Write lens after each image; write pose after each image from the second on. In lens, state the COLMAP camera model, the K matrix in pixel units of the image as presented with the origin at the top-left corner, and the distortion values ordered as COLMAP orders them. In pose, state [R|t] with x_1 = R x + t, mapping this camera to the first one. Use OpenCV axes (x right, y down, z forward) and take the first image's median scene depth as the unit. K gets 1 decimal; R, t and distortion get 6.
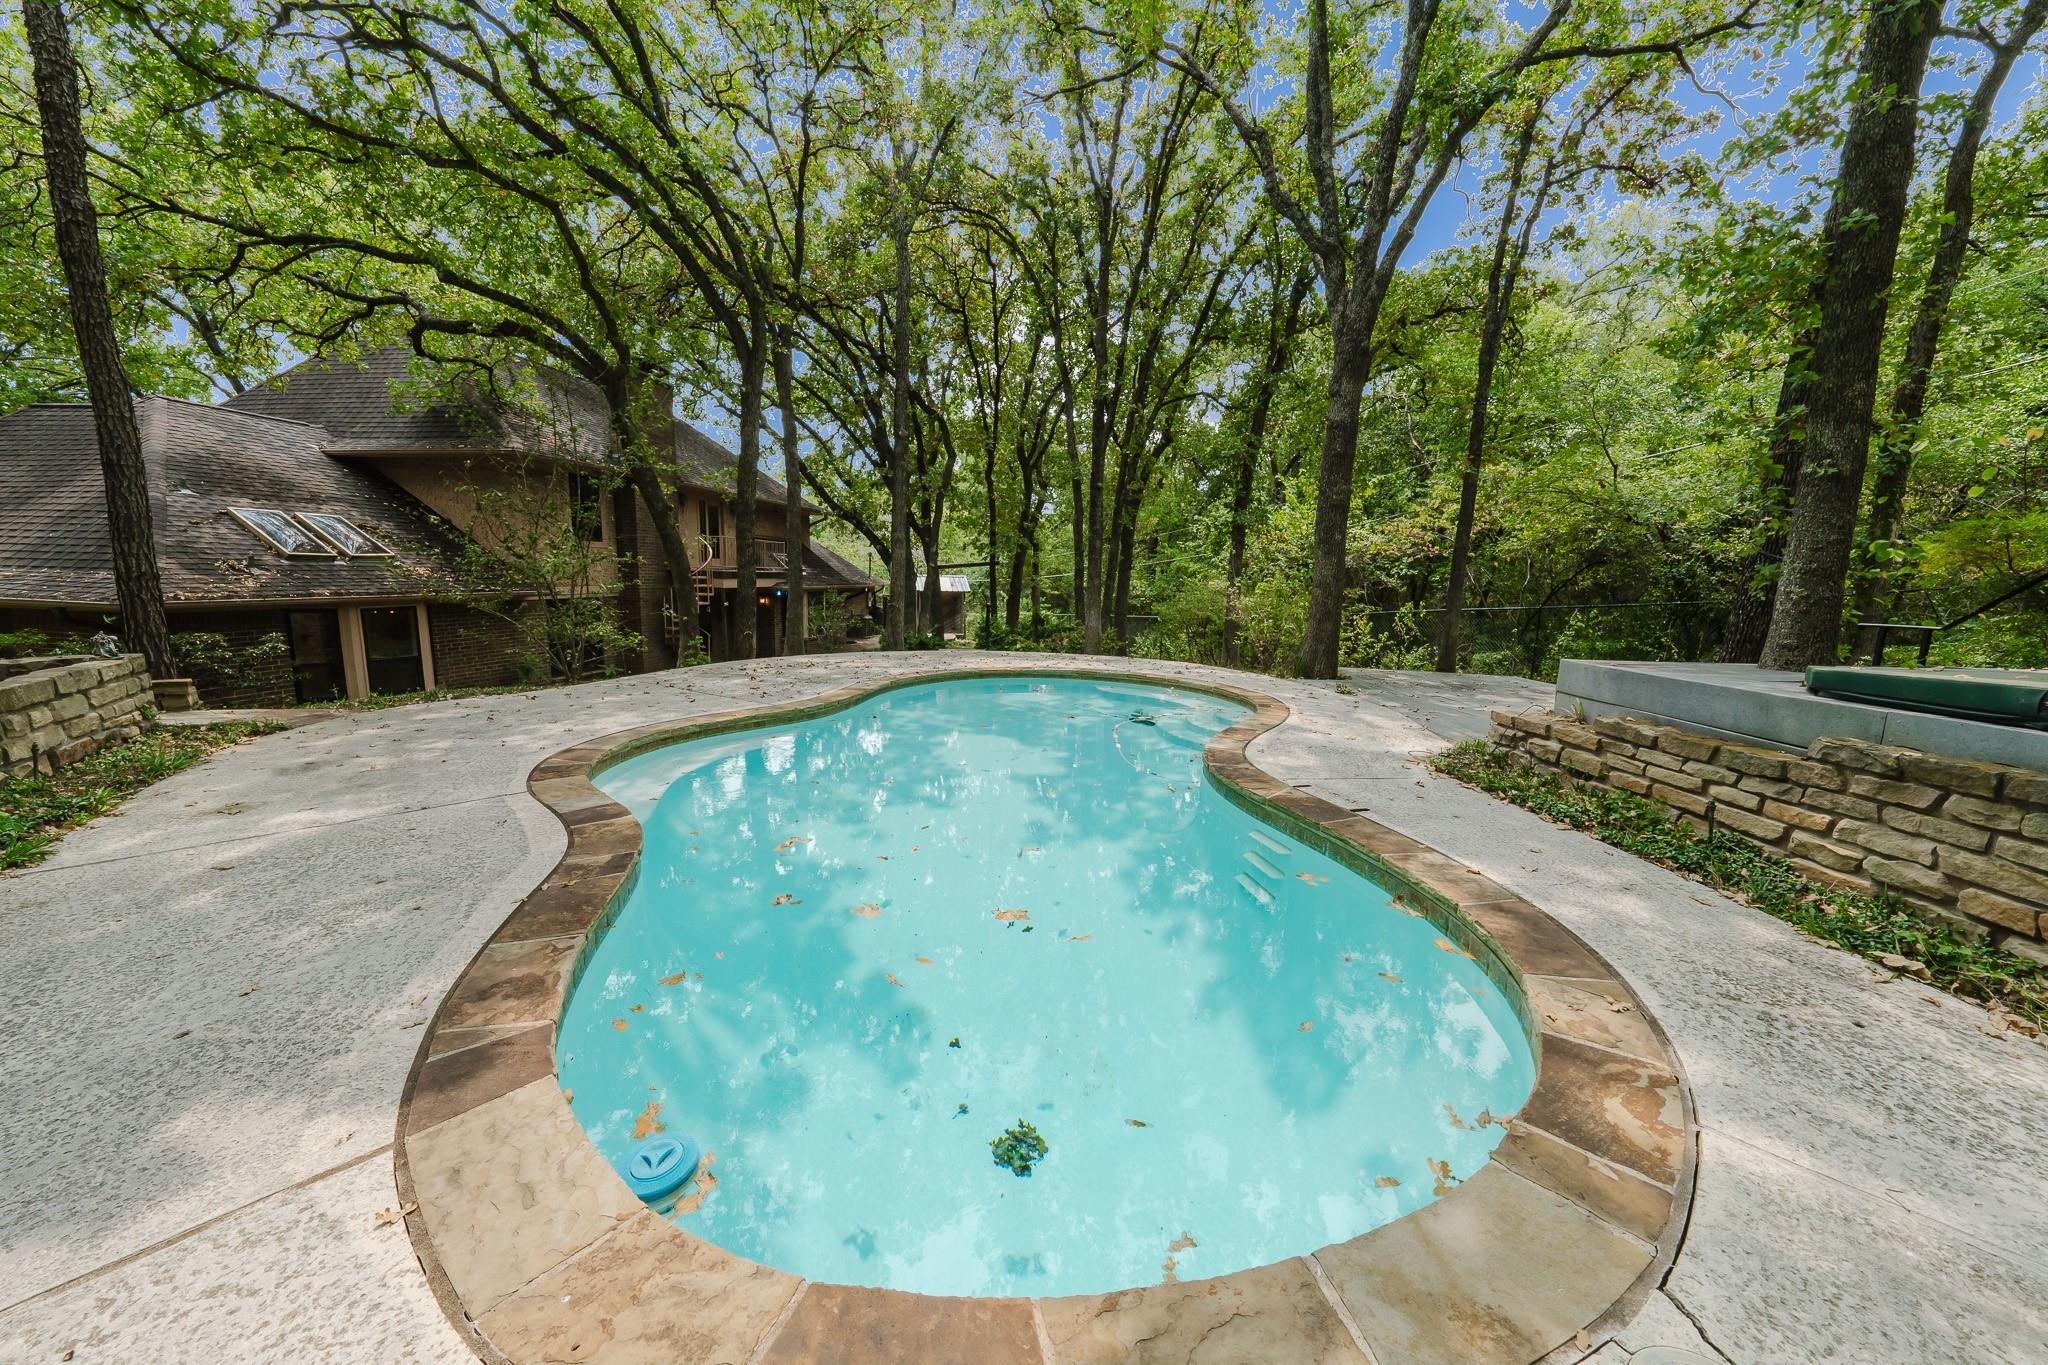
lens RADIAL K [[699.9, 0, 1024.0], [0, 699.9, 682.5], [0, 0, 1]] dist [-0.005445, 0.001070]
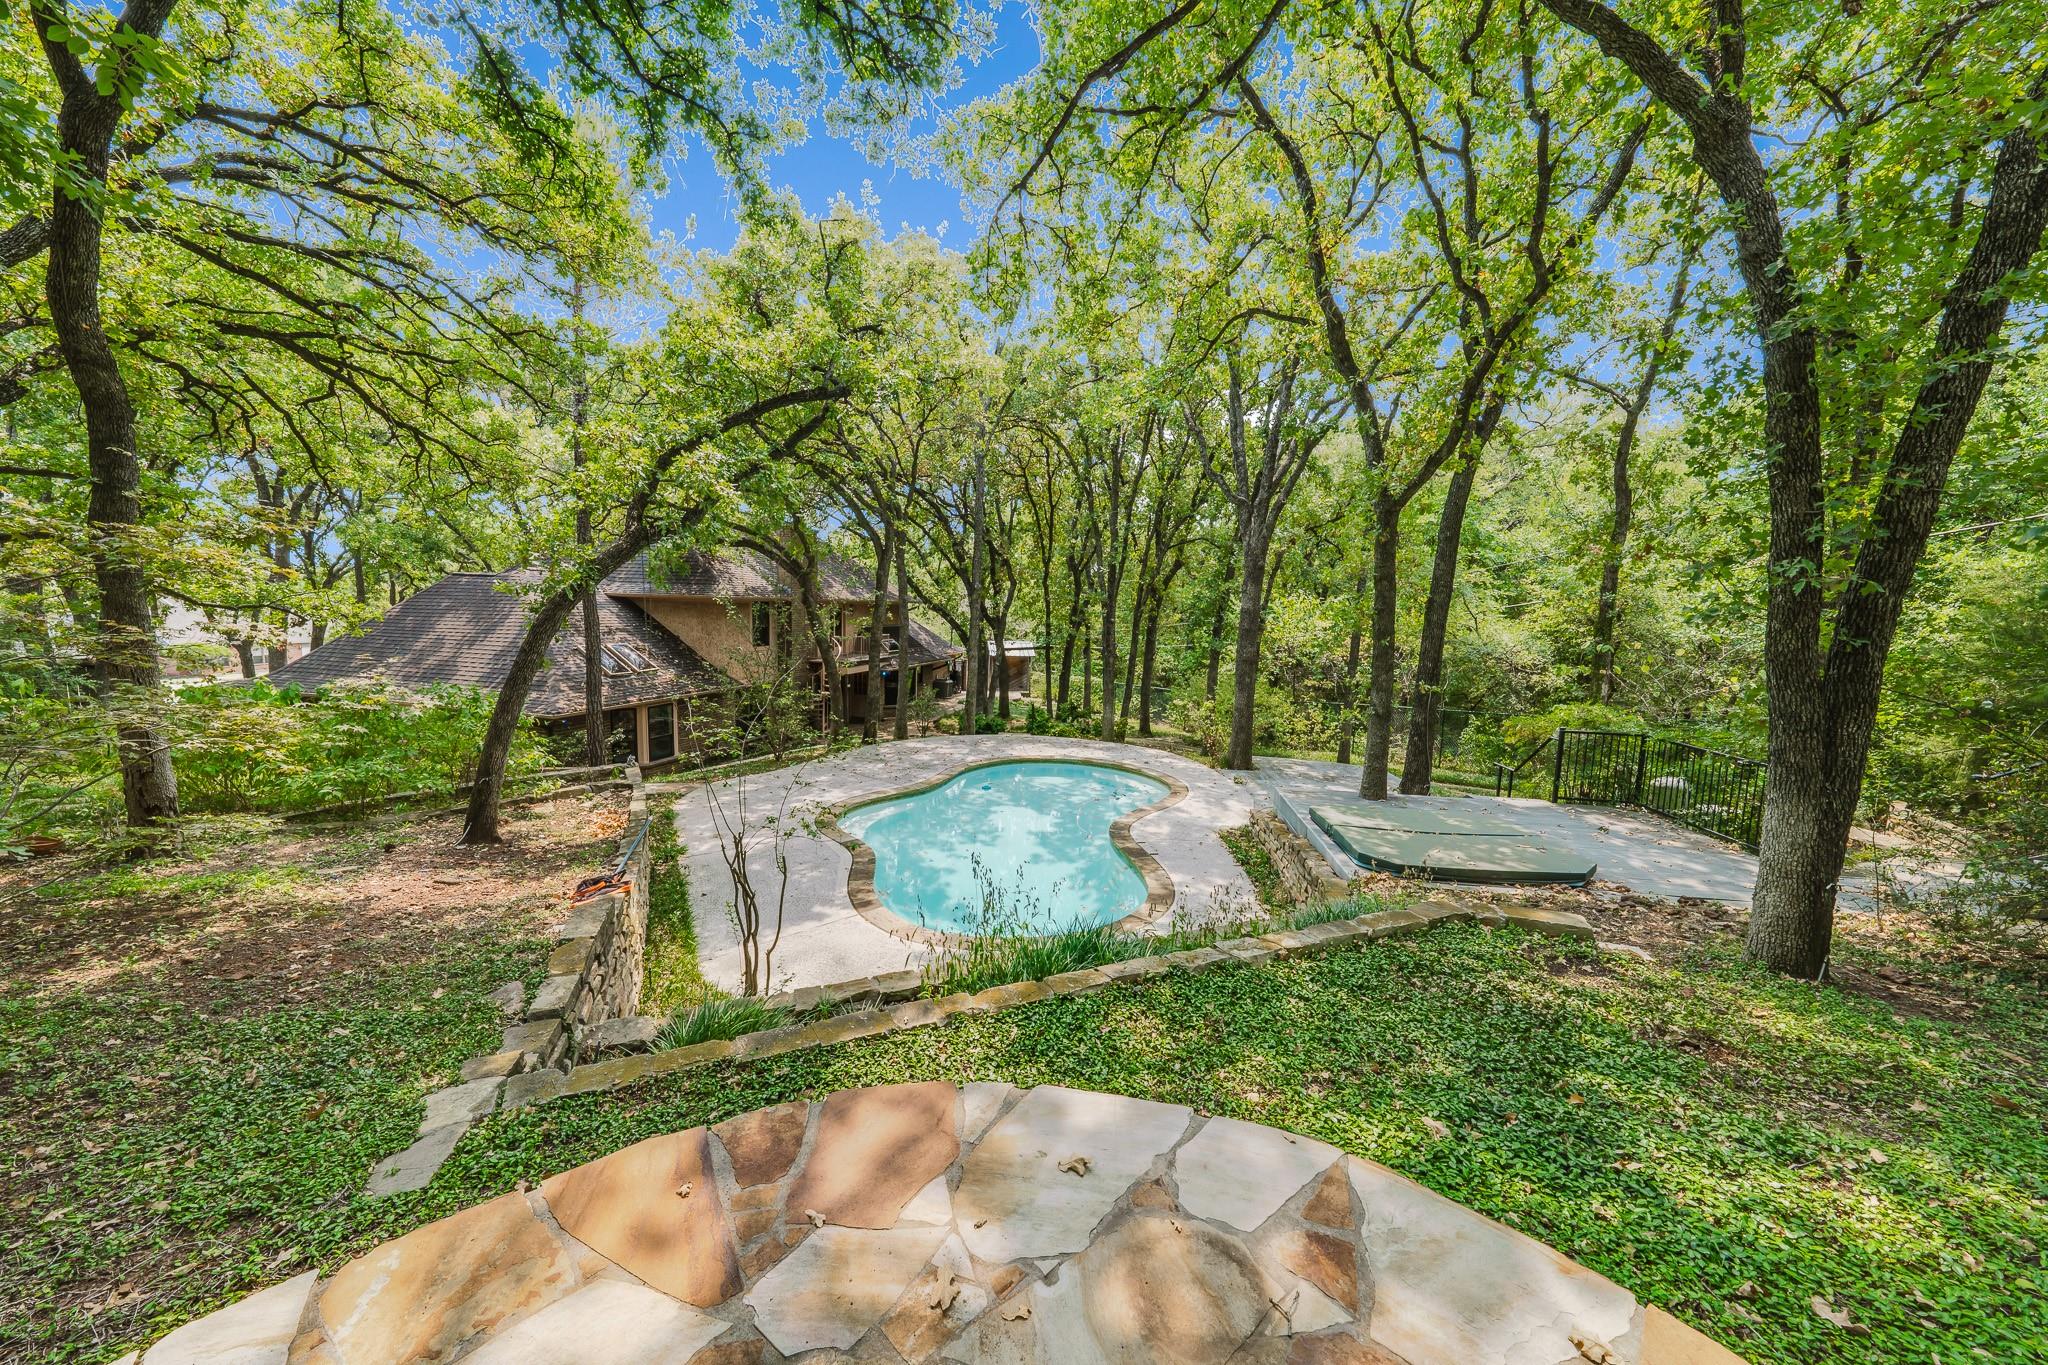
lens RADIAL K [[699.9, 0, 1024.0], [0, 699.9, 682.5], [0, 0, 1]] dist [-0.005445, 0.001070]
pose [[0.994404, 0.015362, -0.104521, 0.054048], [-0.020364, 0.998689, -0.046963, -0.058421], [0.103662, 0.048829, 0.993413, -0.301505]]
